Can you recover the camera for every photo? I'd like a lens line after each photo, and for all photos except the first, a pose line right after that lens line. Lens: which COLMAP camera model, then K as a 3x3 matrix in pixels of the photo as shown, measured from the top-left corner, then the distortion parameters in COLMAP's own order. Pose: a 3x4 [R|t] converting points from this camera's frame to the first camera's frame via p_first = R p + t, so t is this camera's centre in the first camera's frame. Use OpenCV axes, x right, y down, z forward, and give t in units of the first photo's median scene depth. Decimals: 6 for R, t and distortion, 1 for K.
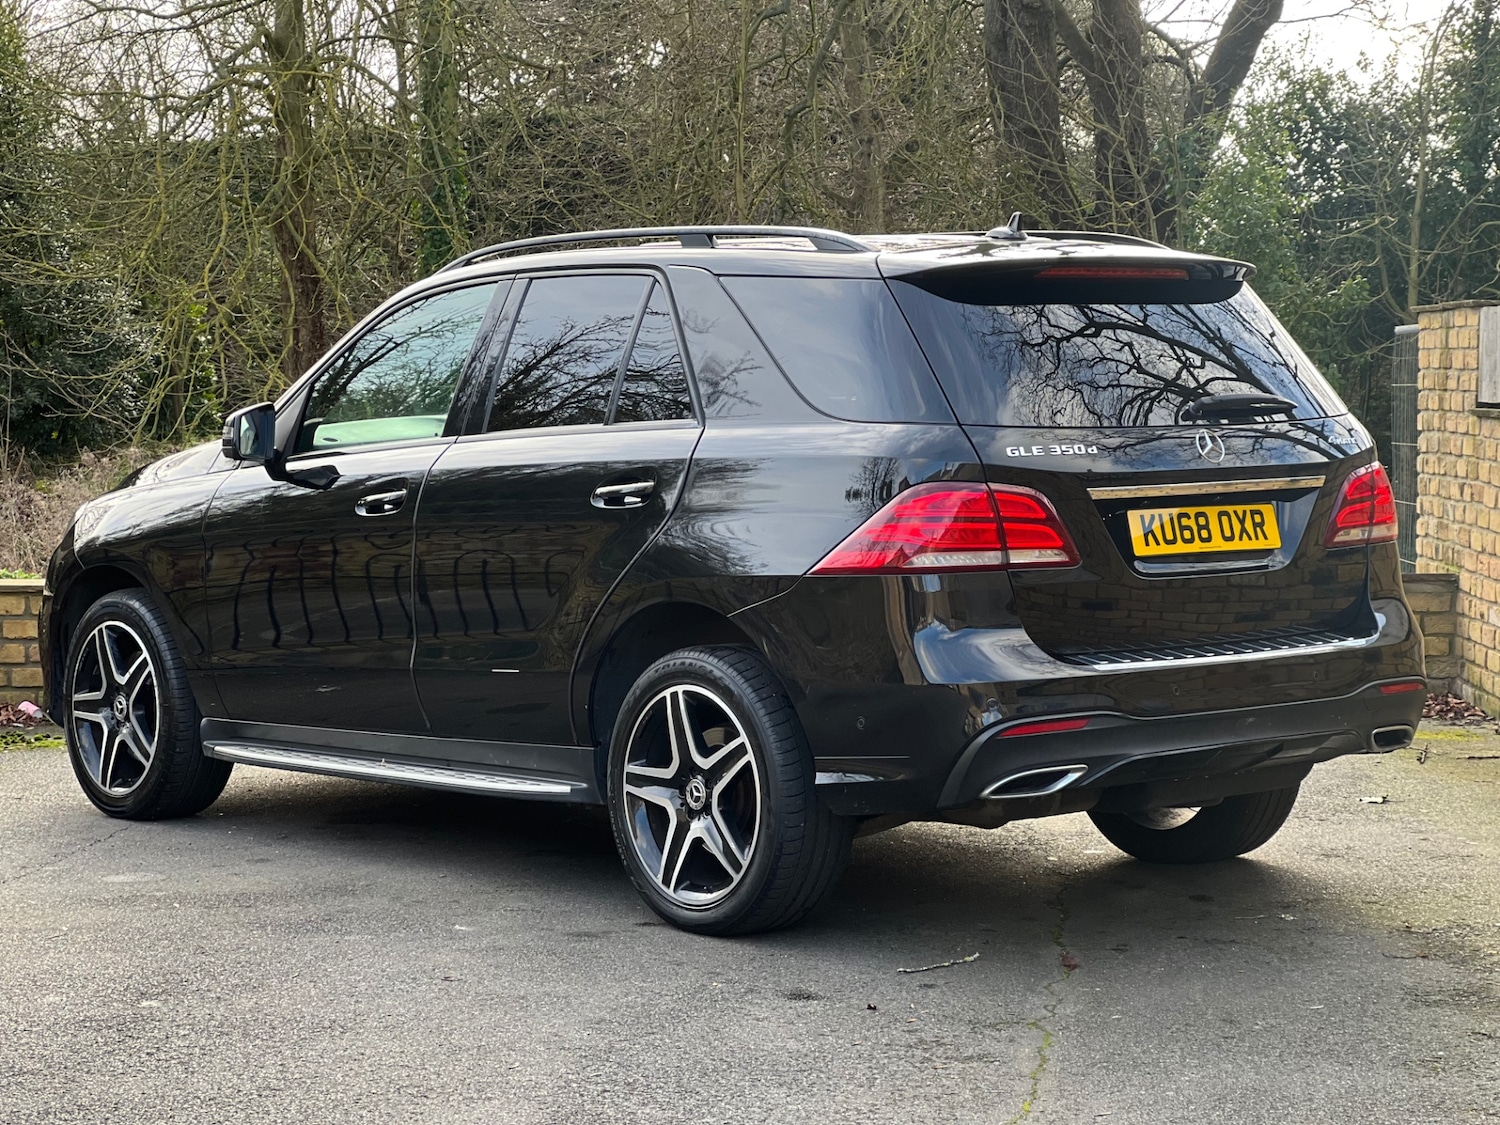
lens RADIAL K [[3325.6, 0, 756.4], [0, 3325.6, 556.7], [0, 0, 1]] dist [0.023410, 2.957548]
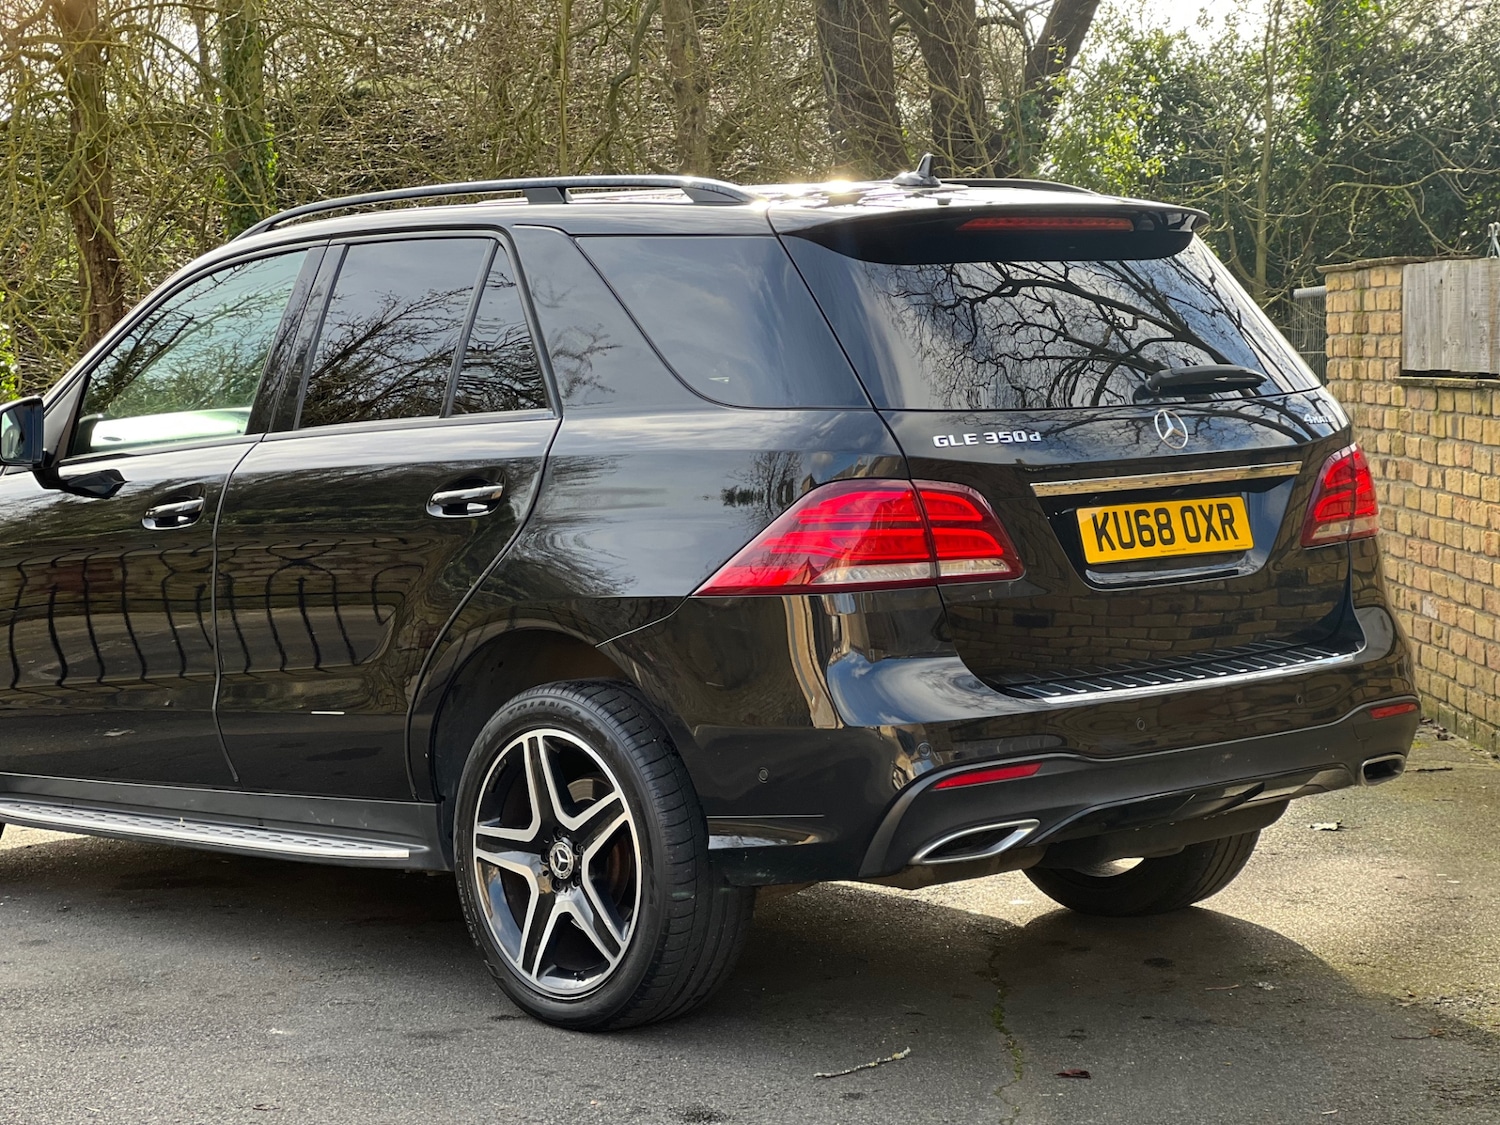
lens RADIAL K [[3321.0, 0, 757.8], [0, 3321.0, 559.0], [0, 0, 1]] dist [0.157452, 1.049329]
pose [[0.998345, -0.021631, 0.053292, -0.011187], [0.021262, 0.999746, 0.007492, -0.008407], [-0.053441, -0.006346, 0.998551, 0.158708]]
